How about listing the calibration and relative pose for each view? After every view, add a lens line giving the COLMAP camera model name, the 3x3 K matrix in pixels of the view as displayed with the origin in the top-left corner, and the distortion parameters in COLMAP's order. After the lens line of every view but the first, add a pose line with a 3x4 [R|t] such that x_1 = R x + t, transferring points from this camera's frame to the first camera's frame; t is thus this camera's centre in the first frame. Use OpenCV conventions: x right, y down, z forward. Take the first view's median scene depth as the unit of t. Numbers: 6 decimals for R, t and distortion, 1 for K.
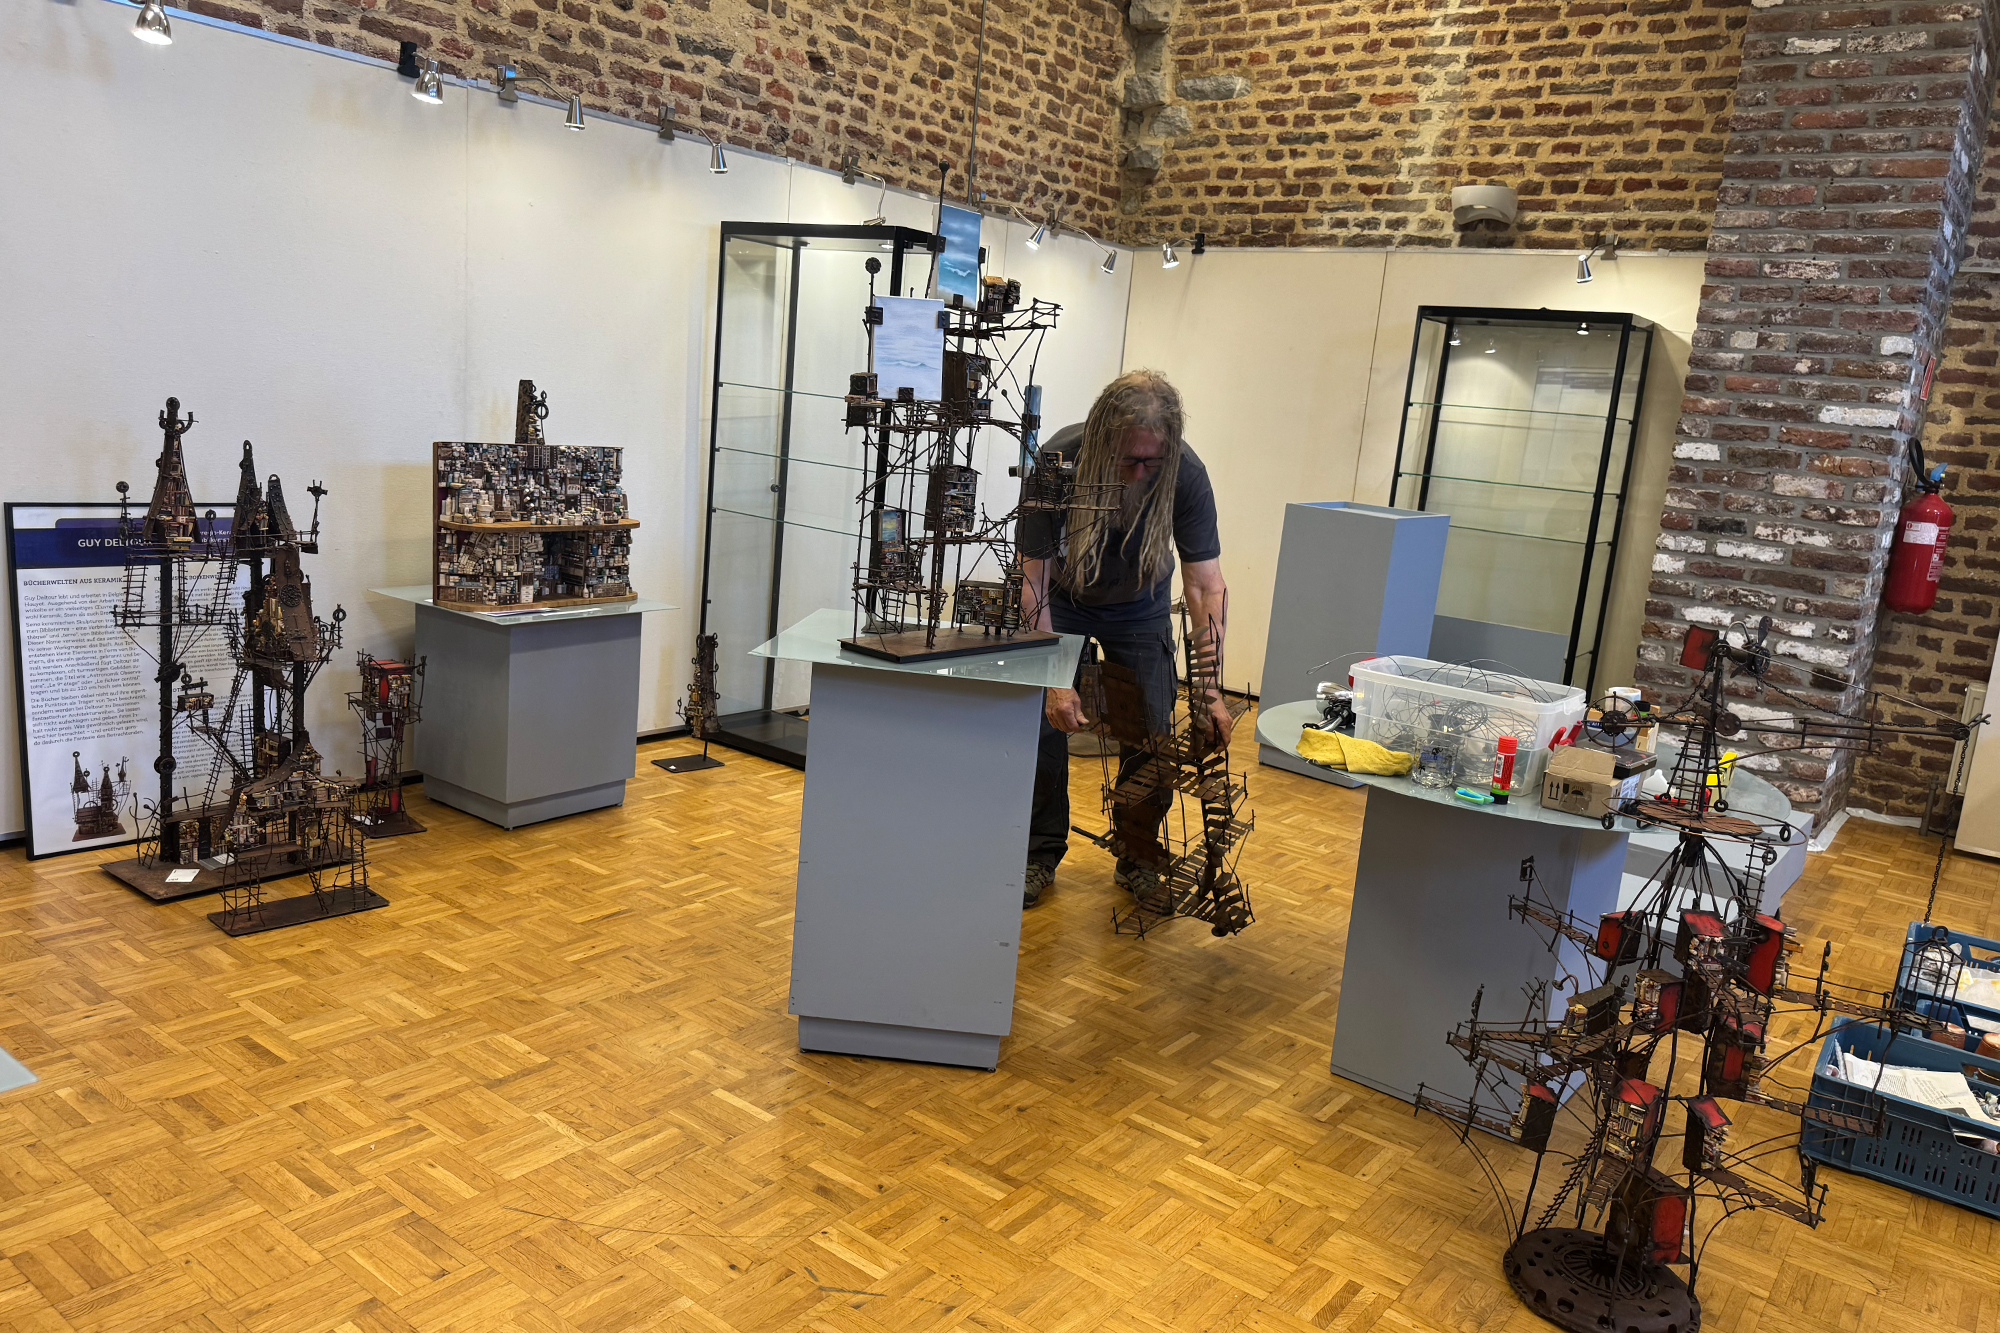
lens RADIAL K [[1409.4, 0, 1032.6], [0, 1409.4, 641.7], [0, 0, 1]] dist [-0.001537, -0.008597]
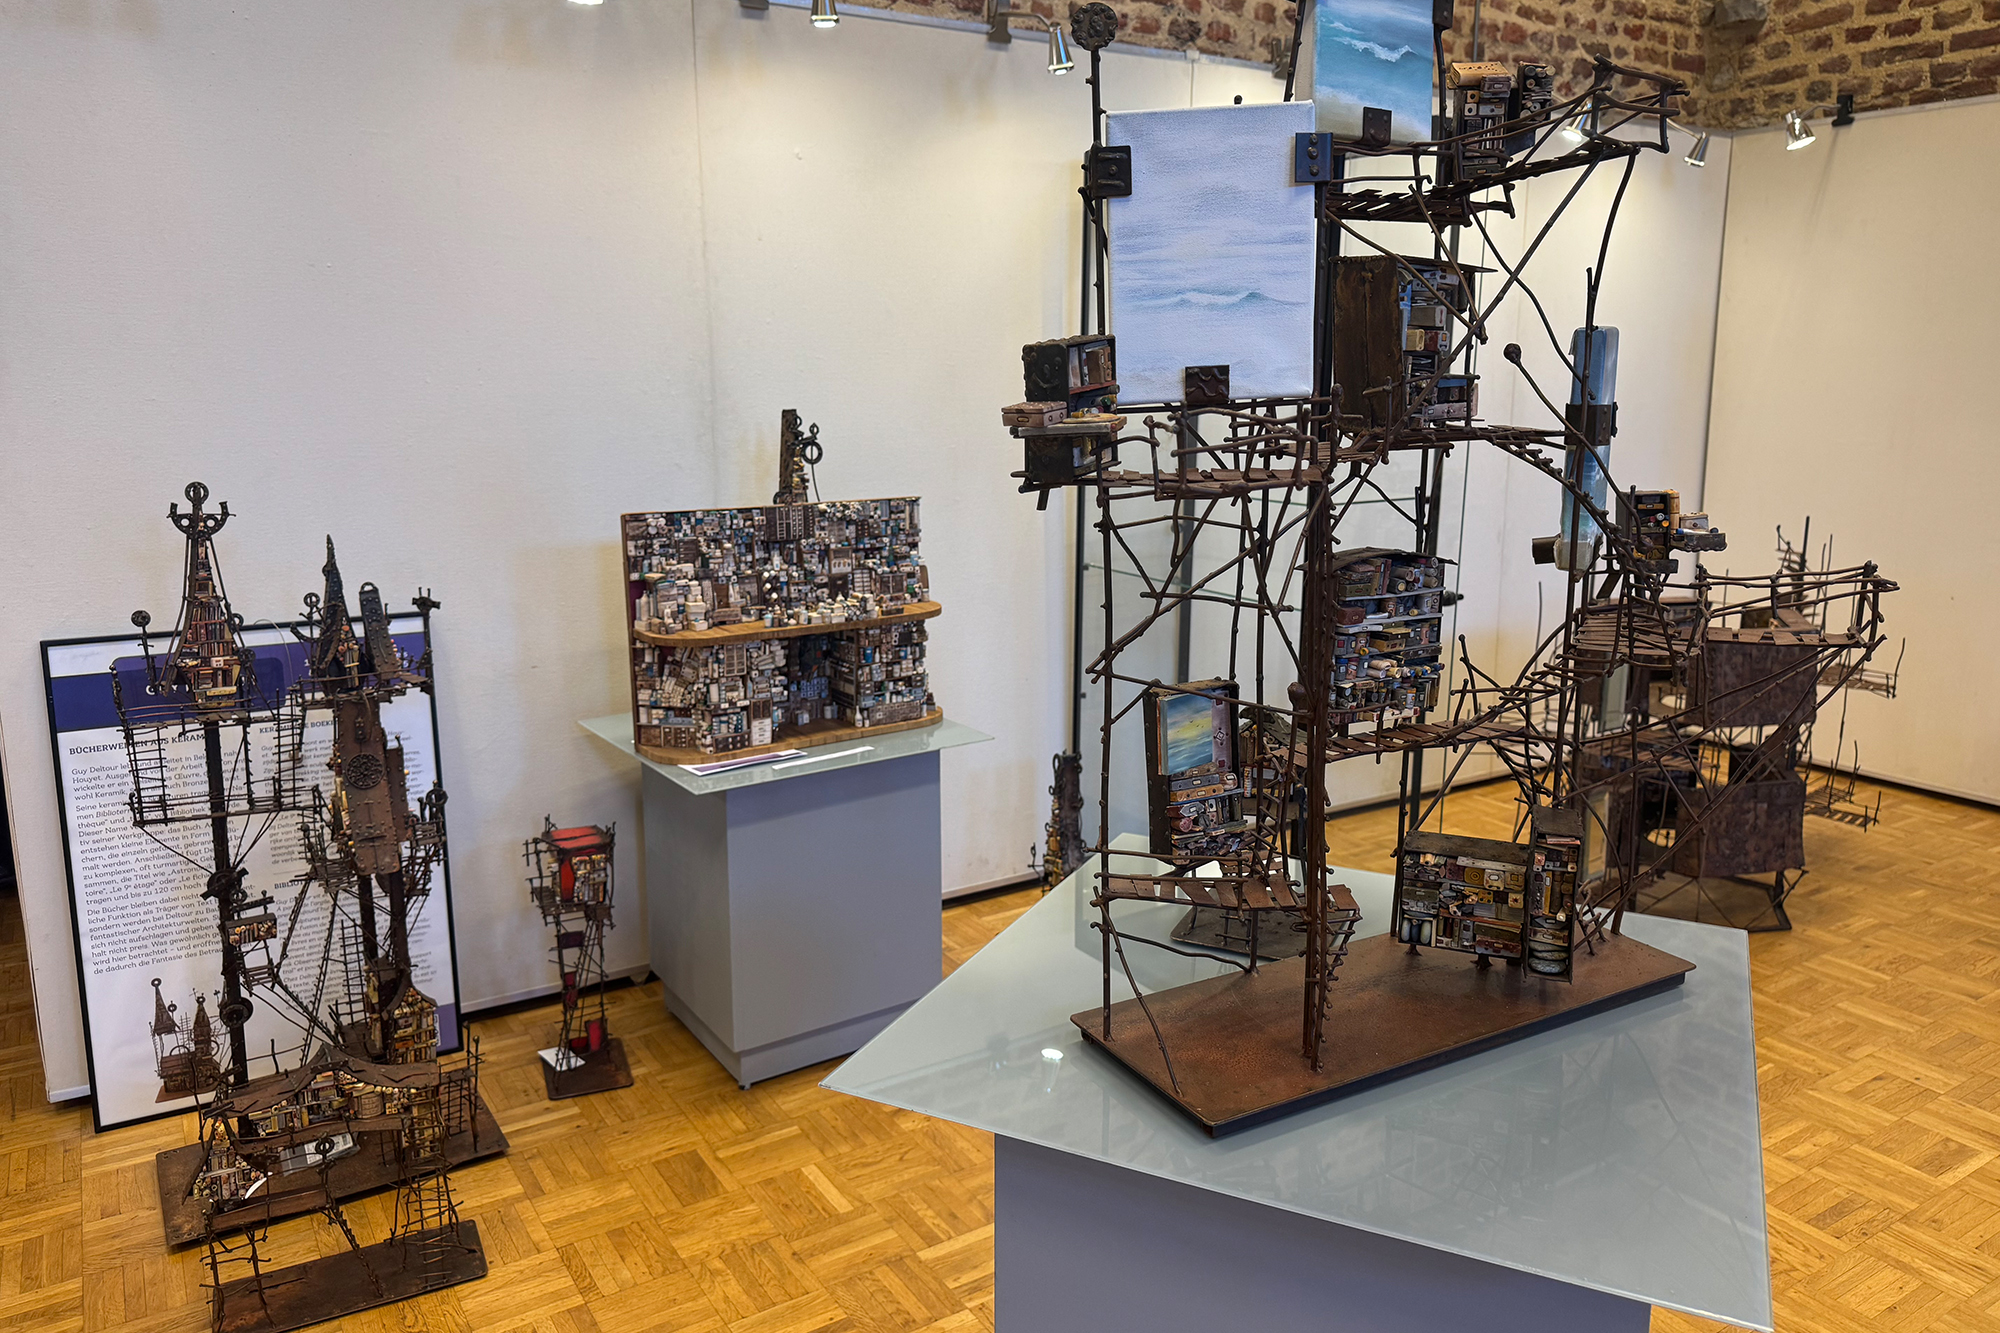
lens RADIAL K [[1491.9, 0, 962.9], [0, 1491.9, 637.5], [0, 0, 1]] dist [0.016023, -0.002138]
pose [[0.924606, -0.023336, -0.380209, -0.004083], [0.019329, 0.999710, -0.014355, -0.067790], [0.380434, 0.005924, 0.924789, 0.394623]]
